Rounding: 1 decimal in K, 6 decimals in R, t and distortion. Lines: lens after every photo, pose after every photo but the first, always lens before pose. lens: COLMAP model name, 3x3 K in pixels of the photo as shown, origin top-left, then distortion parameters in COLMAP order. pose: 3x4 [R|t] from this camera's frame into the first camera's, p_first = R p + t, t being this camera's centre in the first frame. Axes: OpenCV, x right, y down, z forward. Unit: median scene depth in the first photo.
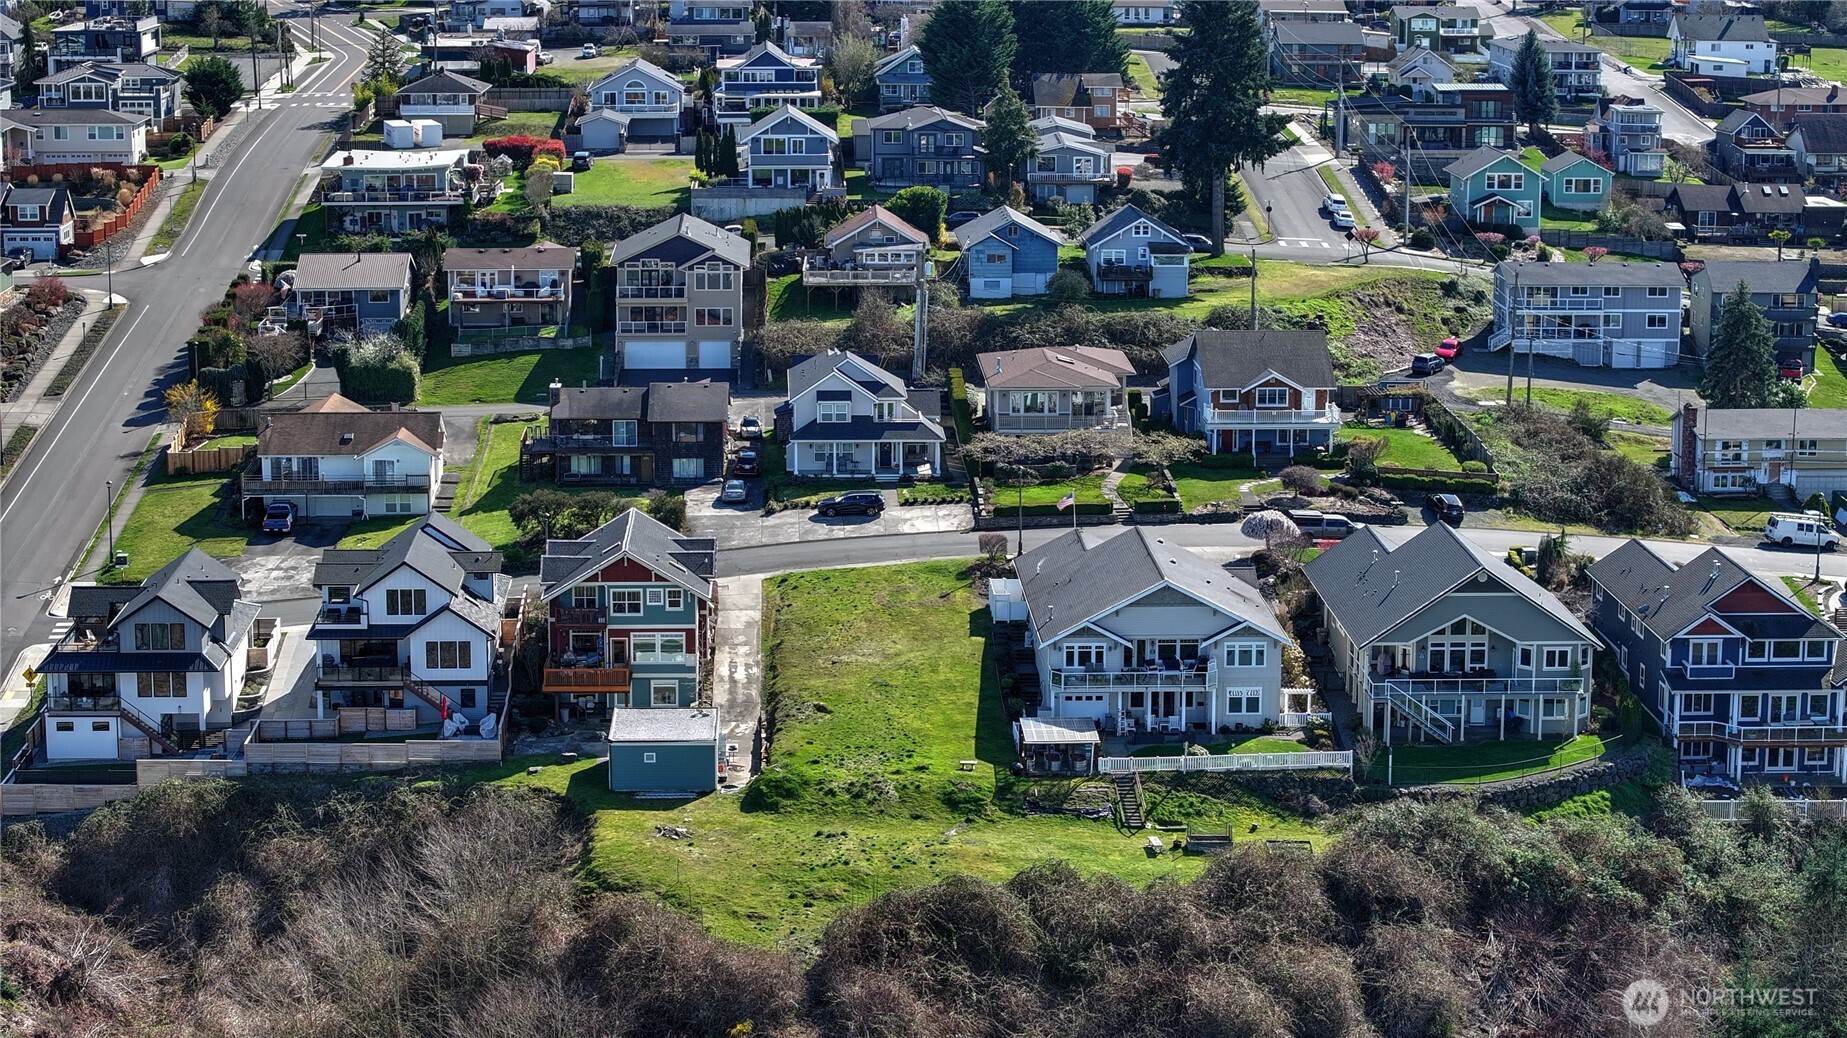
lens RADIAL K [[3719.5, 0, 923.5], [0, 3719.5, 519.0], [0, 0, 1]] dist [-0.242991, 1.270089]
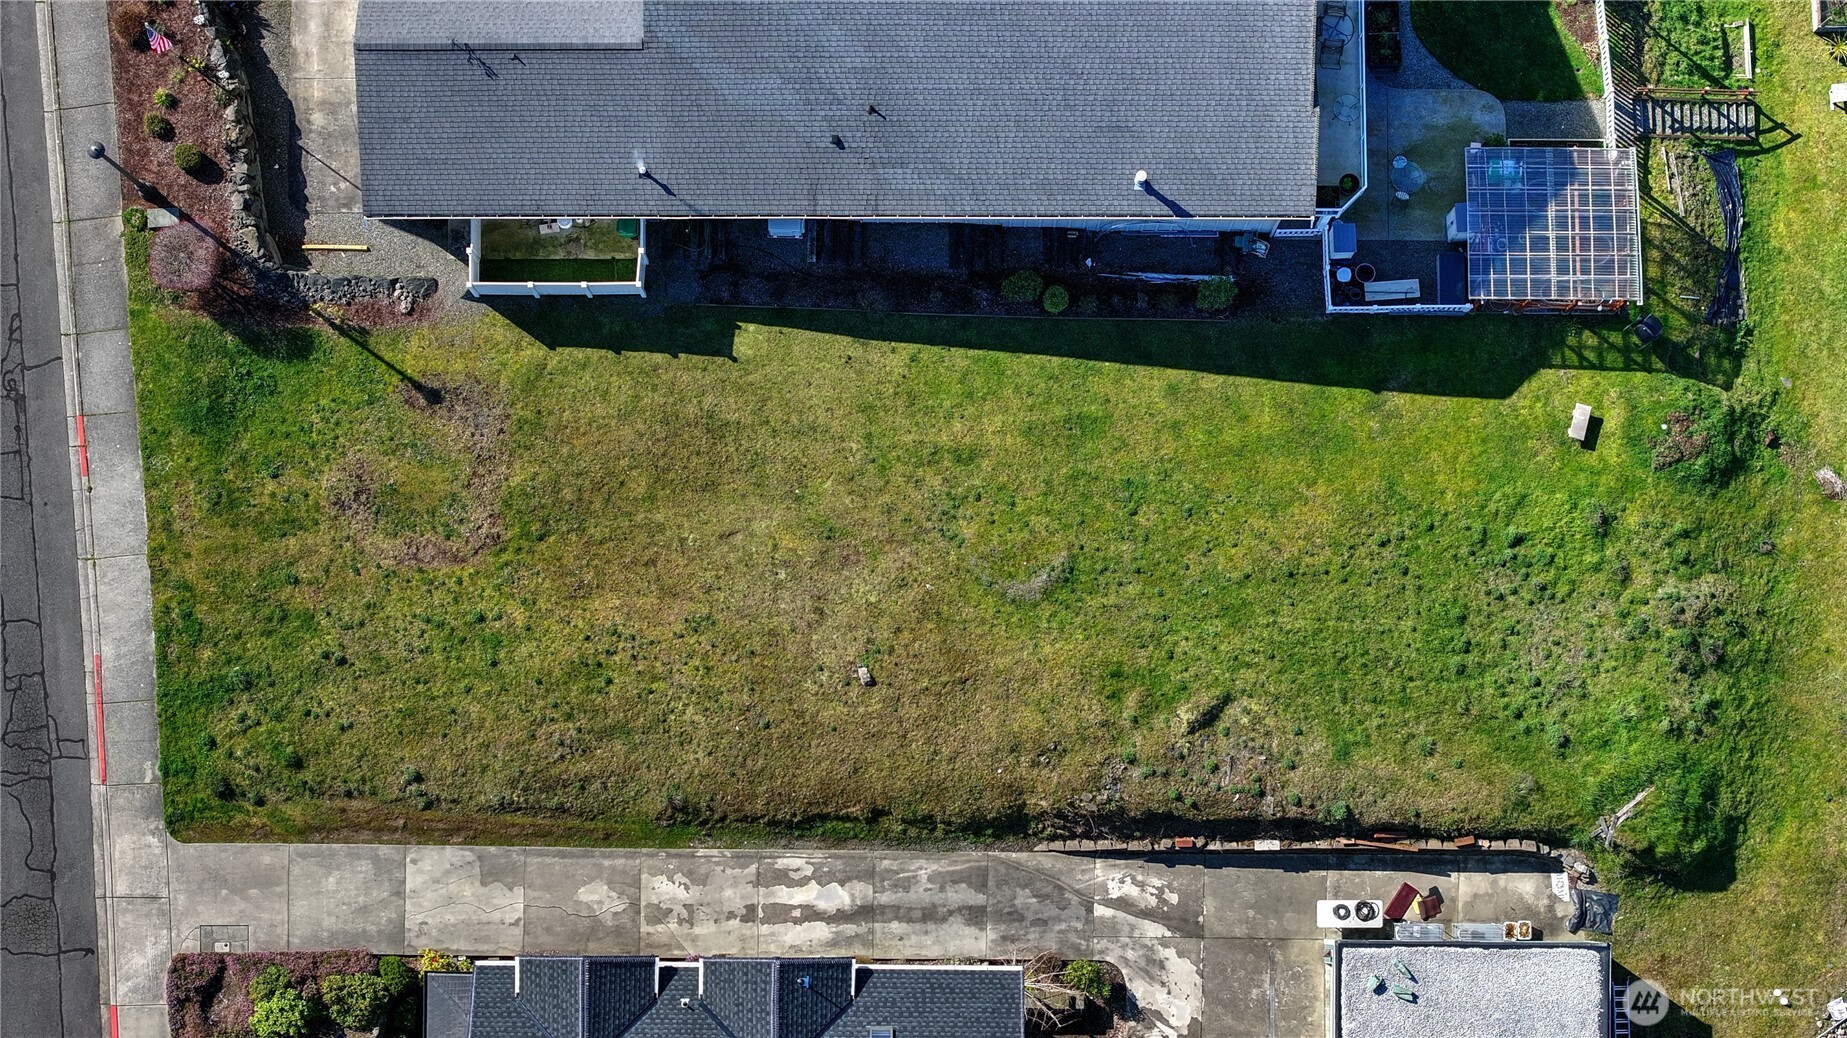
lens RADIAL K [[3719.5, 0, 923.5], [0, 3719.5, 519.0], [0, 0, 1]] dist [-0.242991, 1.270089]
pose [[0.047572, -0.995161, 0.085972, -0.044144], [0.193347, 0.093615, 0.976654, -0.403525], [-0.979977, -0.029839, 0.196865, 0.948977]]
